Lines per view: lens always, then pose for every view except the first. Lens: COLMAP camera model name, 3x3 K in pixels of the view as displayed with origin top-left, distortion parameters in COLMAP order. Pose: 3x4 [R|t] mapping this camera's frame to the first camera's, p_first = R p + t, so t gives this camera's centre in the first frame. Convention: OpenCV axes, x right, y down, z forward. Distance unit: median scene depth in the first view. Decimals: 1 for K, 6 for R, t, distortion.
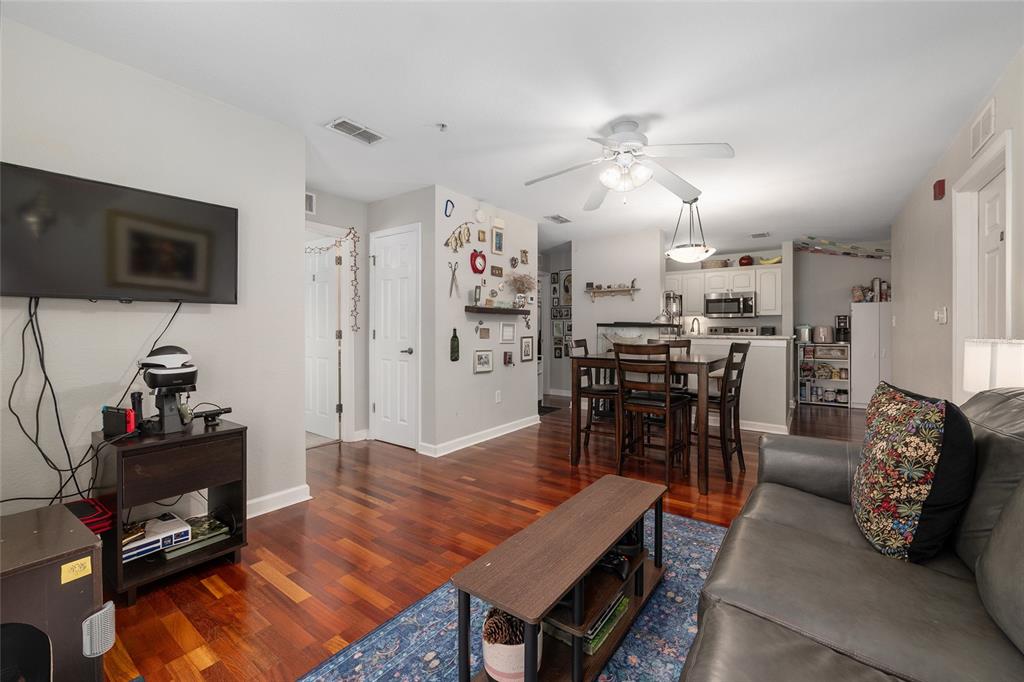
lens RADIAL K [[420.5, 0, 509.5], [0, 420.5, 331.3], [0, 0, 1]] dist [-0.012575, -0.000048]
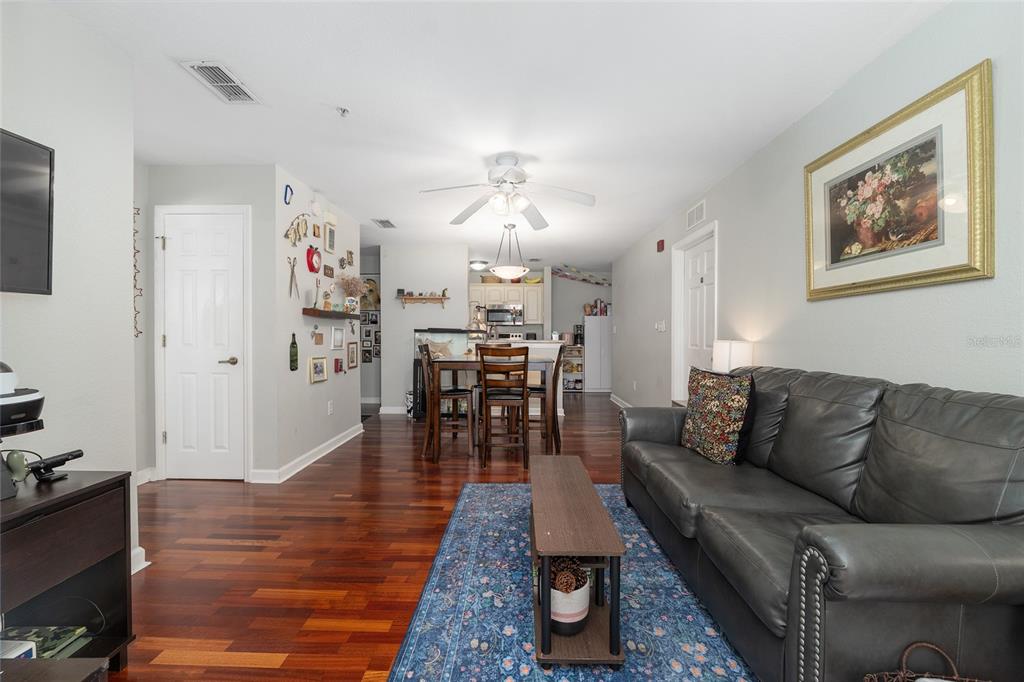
lens RADIAL K [[415.3, 0, 509.7], [0, 415.3, 341.9], [0, 0, 1]] dist [-0.012289, -0.000150]
pose [[0.817152, -0.007945, 0.576367, -0.224259], [0.001330, 0.999928, 0.011899, 0.001085], [-0.576421, -0.008956, 0.817104, 0.032079]]
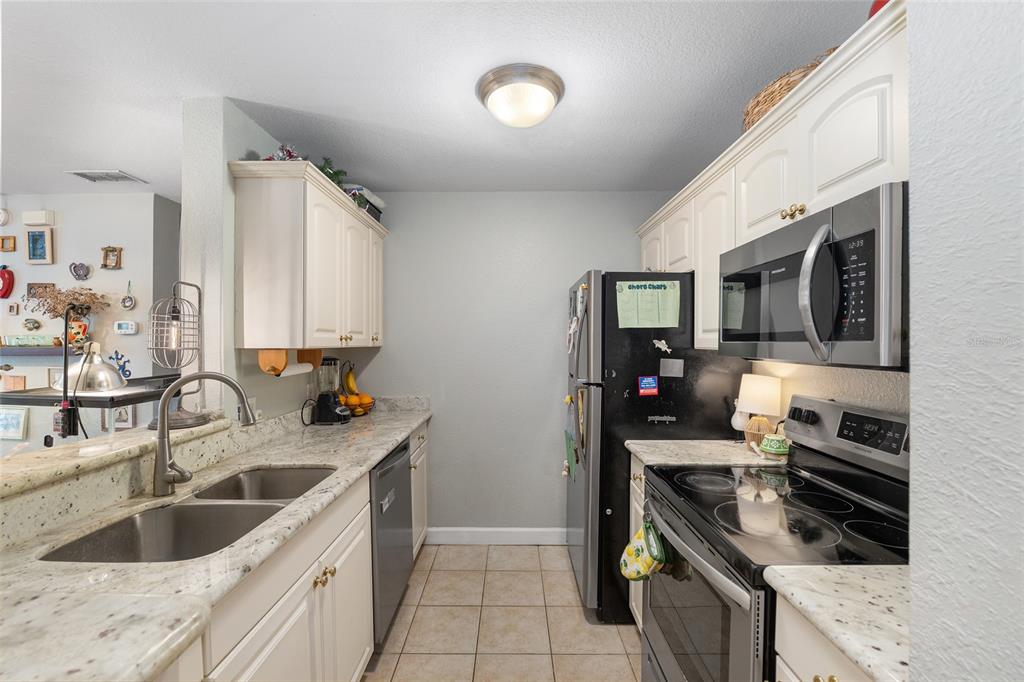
lens RADIAL K [[415.3, 0, 509.7], [0, 415.3, 341.9], [0, 0, 1]] dist [-0.012289, -0.000150]
pose [[0.582081, 0.001372, -0.813130, 0.905628], [-0.004801, 0.999987, -0.001750, -0.061677], [0.813117, 0.004923, 0.582080, 1.196938]]
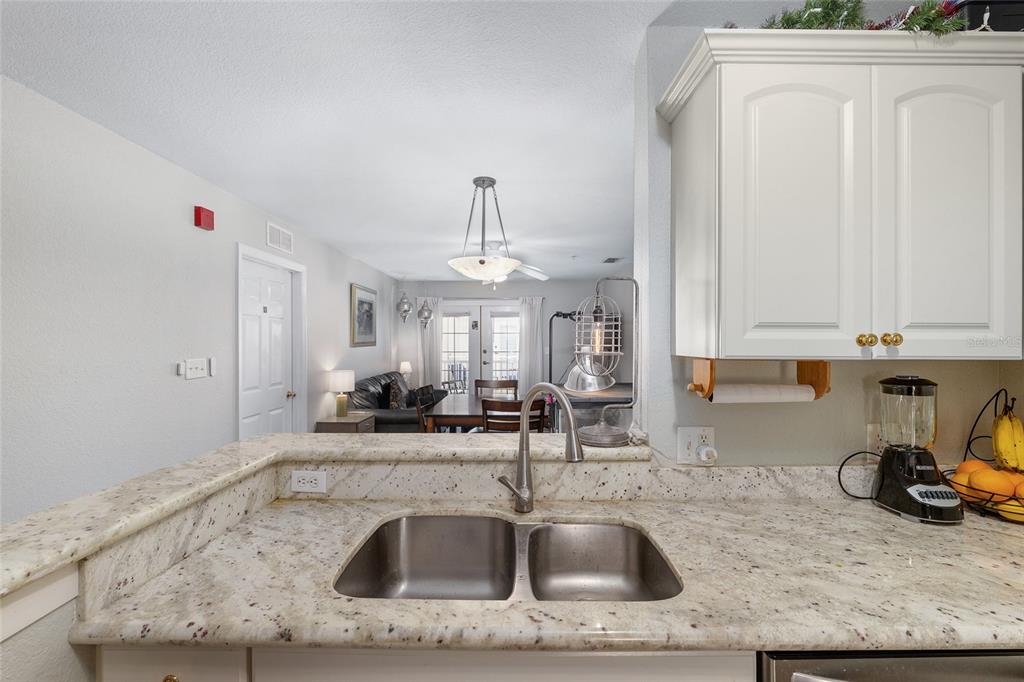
lens RADIAL K [[422.3, 0, 509.4], [0, 422.3, 341.4], [0, 0, 1]] dist [-0.012358, 0.000058]
pose [[-0.809114, 0.000620, -0.587652, 0.698792], [-0.002953, 0.999983, 0.005122, -0.065898], [0.587645, 0.005879, -0.809098, 1.386568]]
